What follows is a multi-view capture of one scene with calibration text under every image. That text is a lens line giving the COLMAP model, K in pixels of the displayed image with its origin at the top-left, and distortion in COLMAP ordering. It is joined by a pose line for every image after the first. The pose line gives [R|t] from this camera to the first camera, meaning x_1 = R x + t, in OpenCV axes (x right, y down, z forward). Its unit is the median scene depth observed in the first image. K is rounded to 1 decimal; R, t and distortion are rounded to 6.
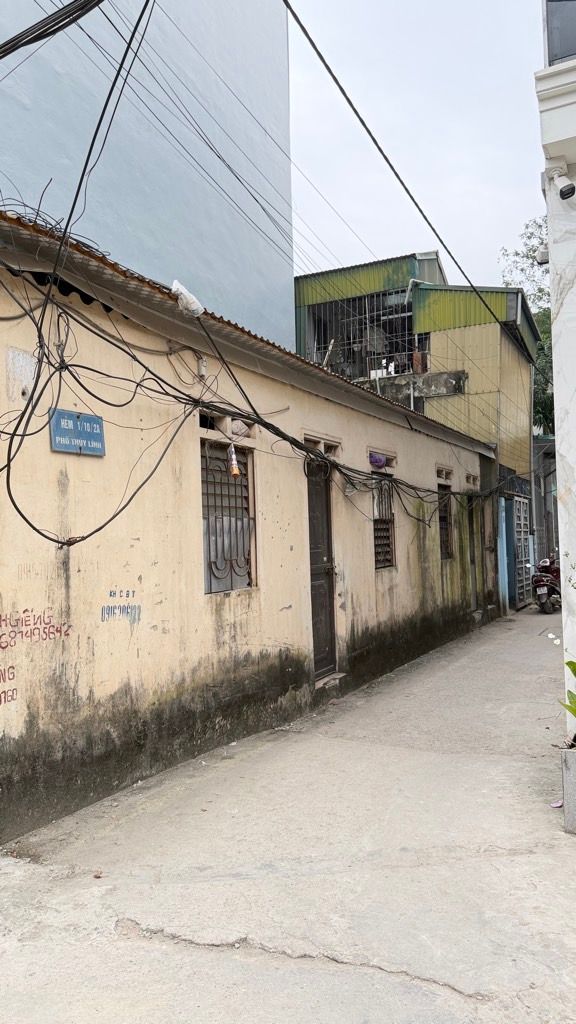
lens RADIAL K [[723.1, 0, 284.5], [0, 723.1, 517.8], [0, 0, 1]] dist [0.041669, -0.020545]
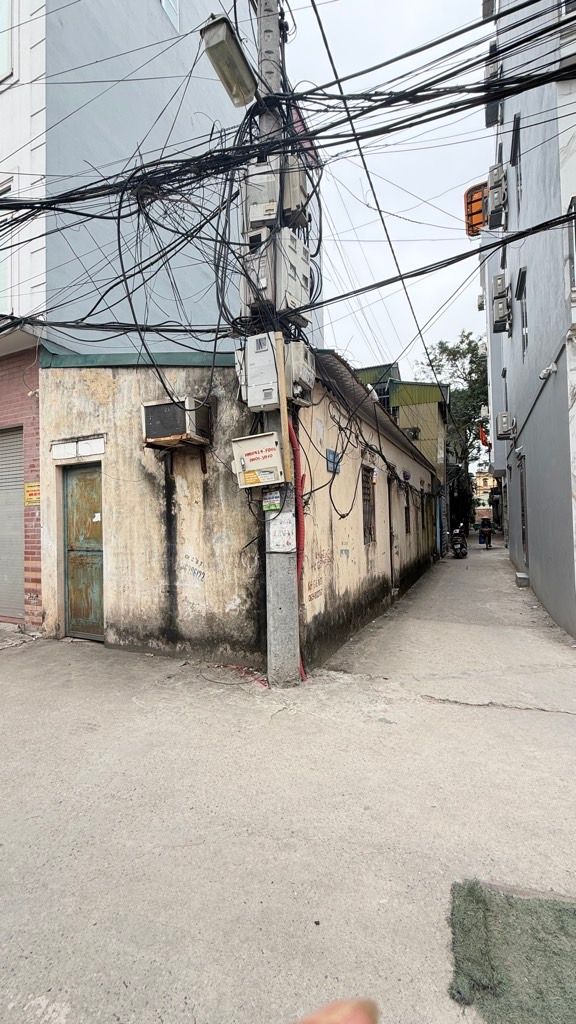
lens RADIAL K [[407.9, 0, 288.0], [0, 407.9, 508.5], [0, 0, 1]] dist [-0.001868, 0.000073]
pose [[0.999244, 0.007742, 0.038096, -0.463948], [-0.007913, 0.999959, 0.004333, 0.008626], [-0.038060, -0.004631, 0.999265, -0.104589]]
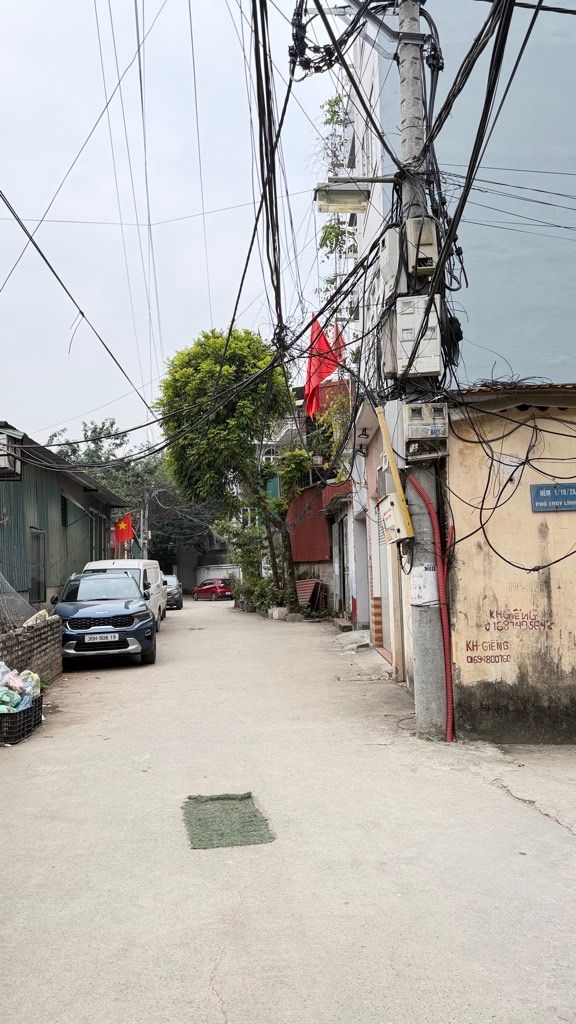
lens RADIAL K [[723.1, 0, 291.1], [0, 723.1, 505.1], [0, 0, 1]] dist [0.041669, -0.020545]
pose [[0.448825, -0.063534, -0.891358, 0.858258], [0.034196, 0.997960, -0.053914, -0.037856], [0.892965, -0.006283, 0.450082, -0.198284]]
